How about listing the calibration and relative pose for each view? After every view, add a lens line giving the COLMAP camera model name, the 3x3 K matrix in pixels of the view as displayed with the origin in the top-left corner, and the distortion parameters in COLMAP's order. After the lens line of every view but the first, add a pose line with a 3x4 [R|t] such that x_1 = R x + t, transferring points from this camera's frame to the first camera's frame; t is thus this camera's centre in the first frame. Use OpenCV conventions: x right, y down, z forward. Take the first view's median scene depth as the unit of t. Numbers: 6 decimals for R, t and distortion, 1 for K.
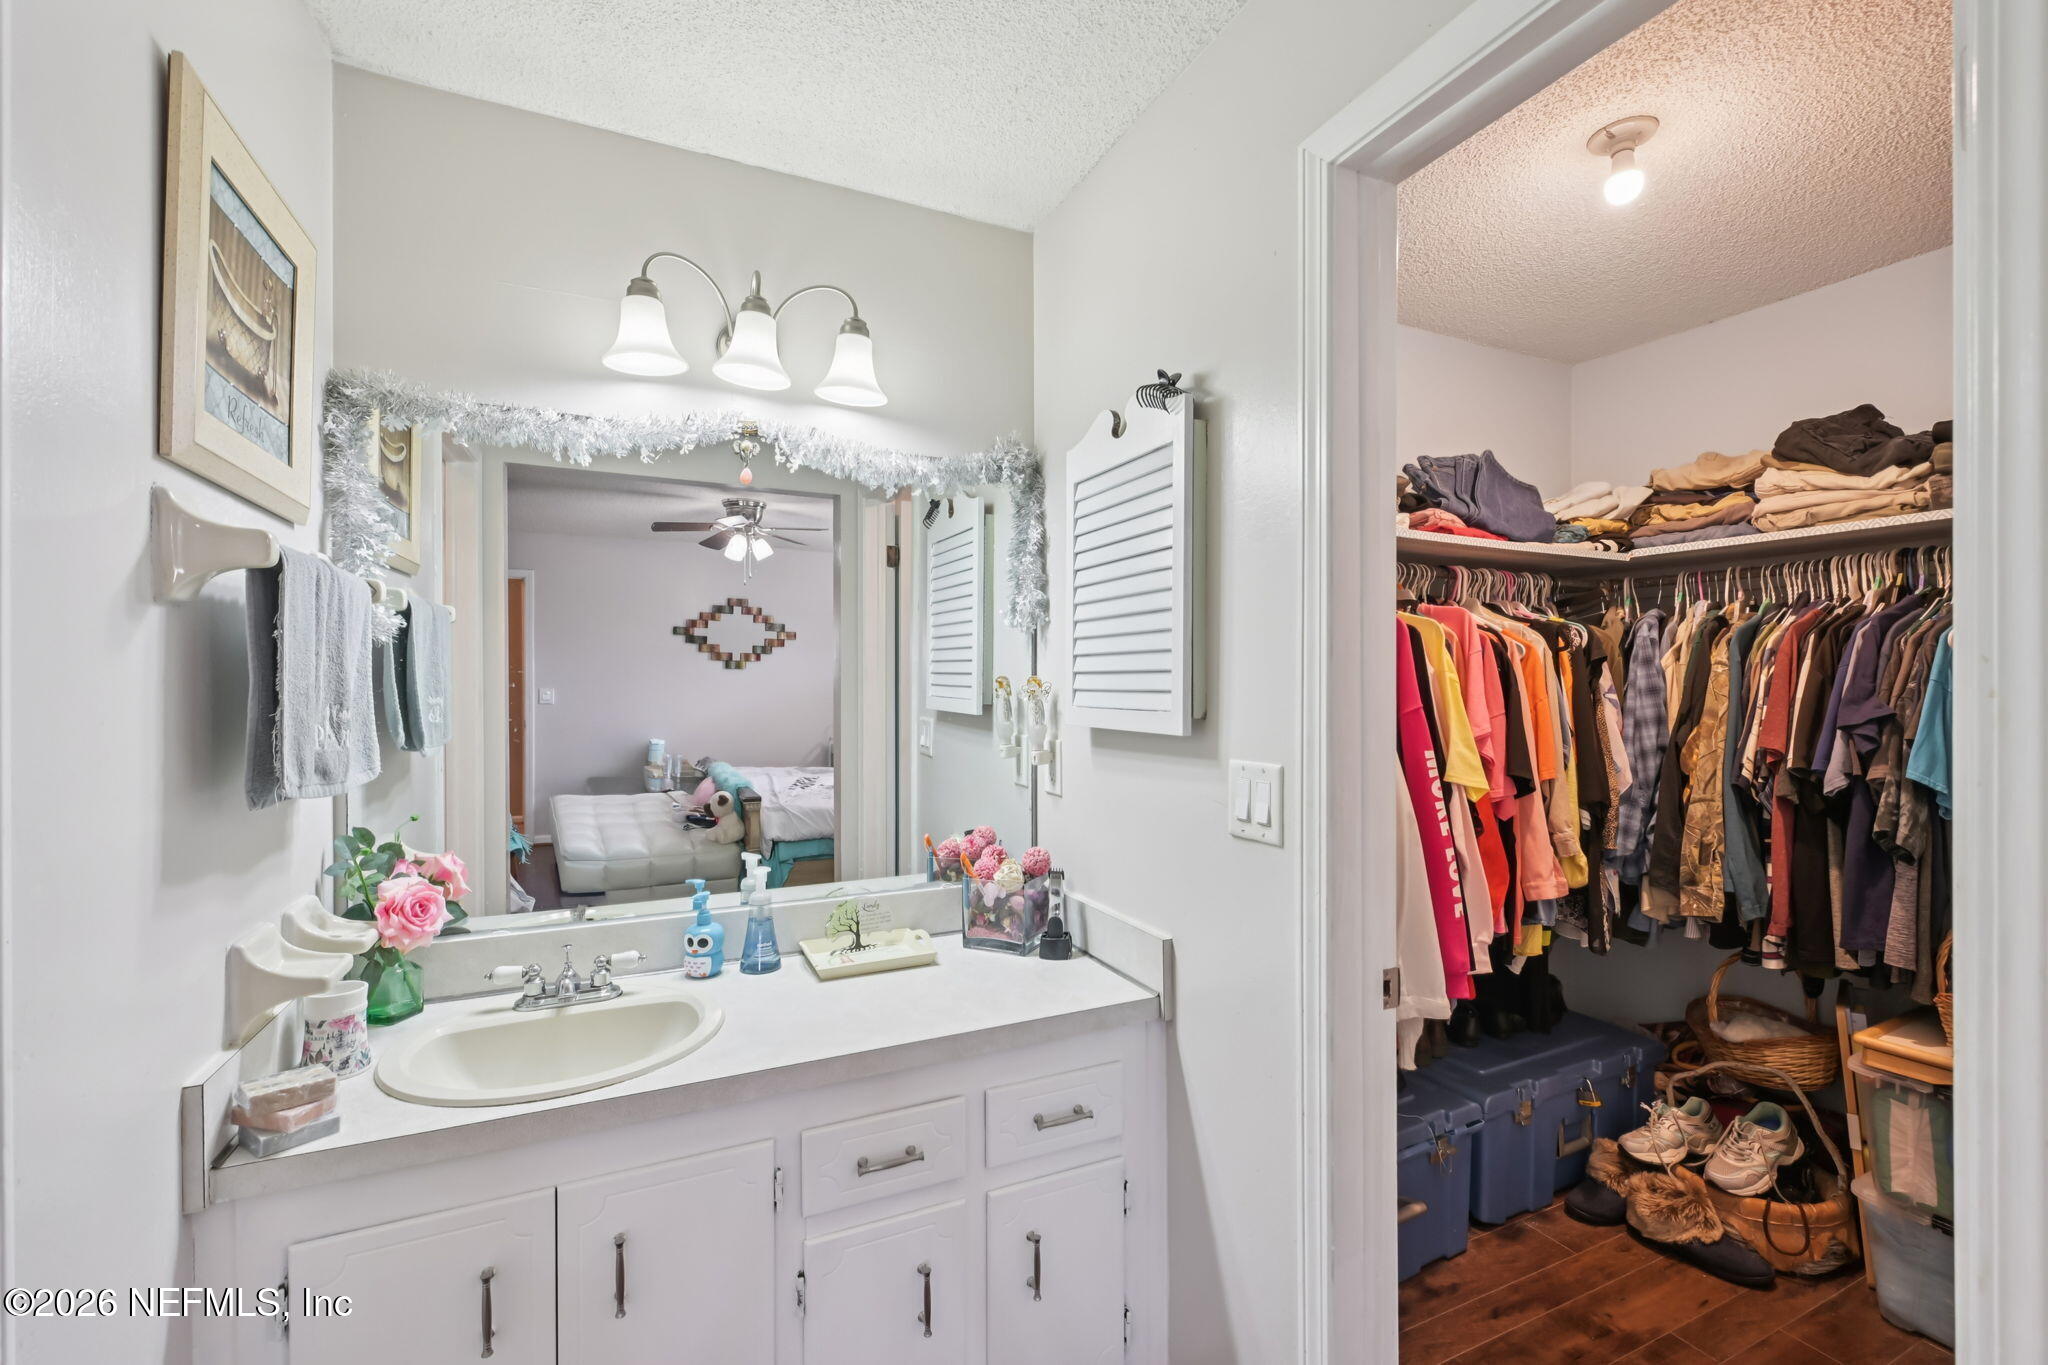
lens RADIAL K [[800.8, 0, 1024.0], [0, 800.8, 682.5], [0, 0, 1]] dist [0.000127, -0.000074]
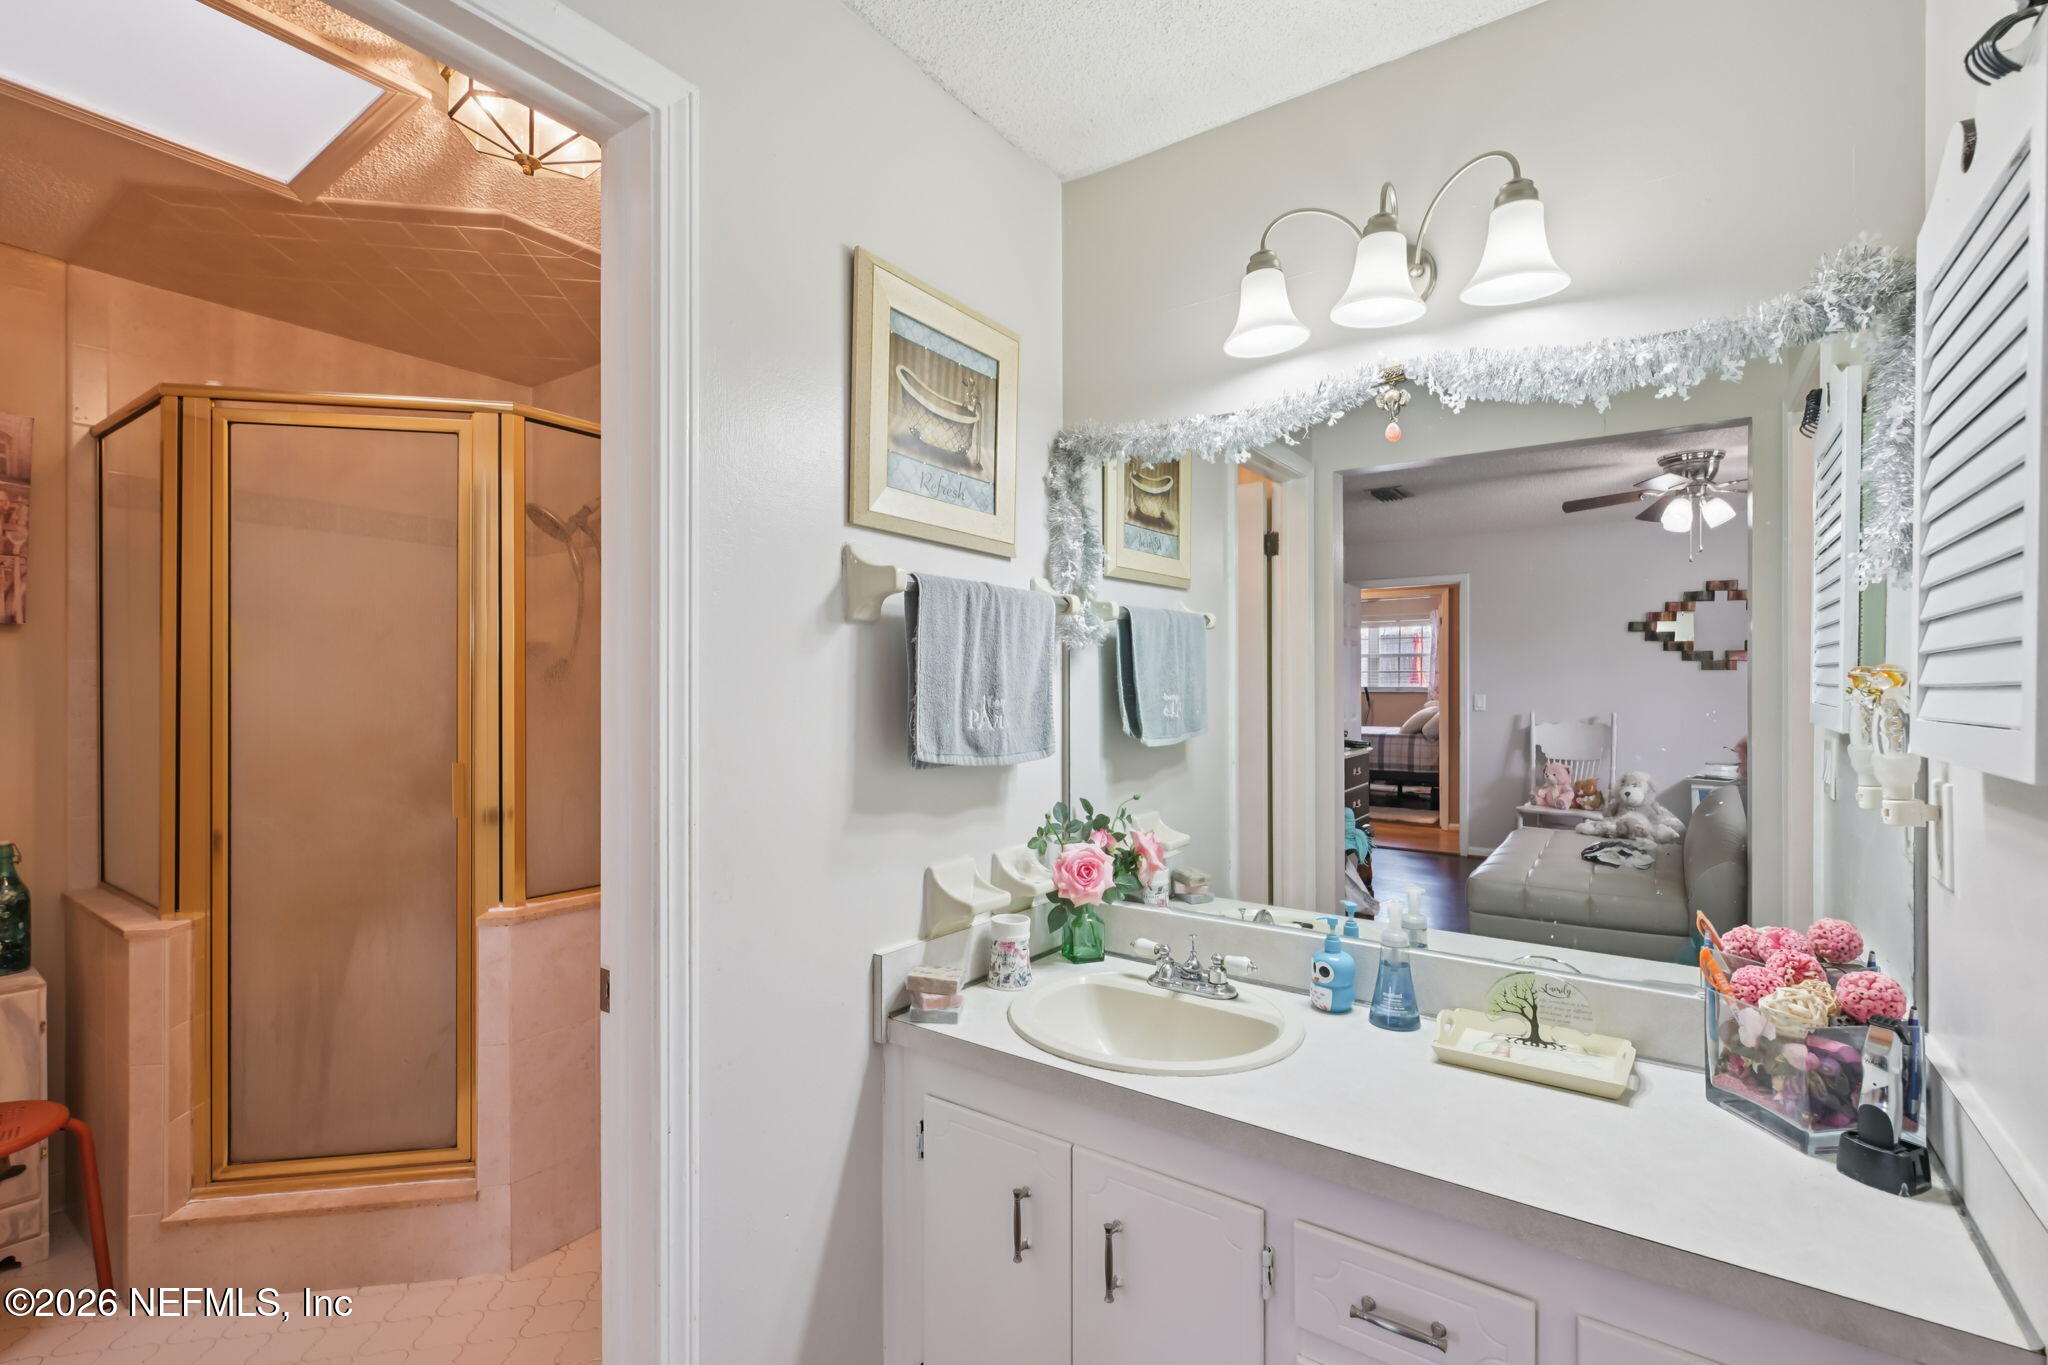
lens RADIAL K [[861.4, 0, 1023.2], [0, 861.4, 688.8], [0, 0, 1]] dist [0.000447, -0.000016]
pose [[0.537994, 0.002475, -0.842945, 0.235965], [-0.001478, 0.999997, 0.001992, 0.010948], [0.842947, 0.000174, 0.537996, 0.216655]]
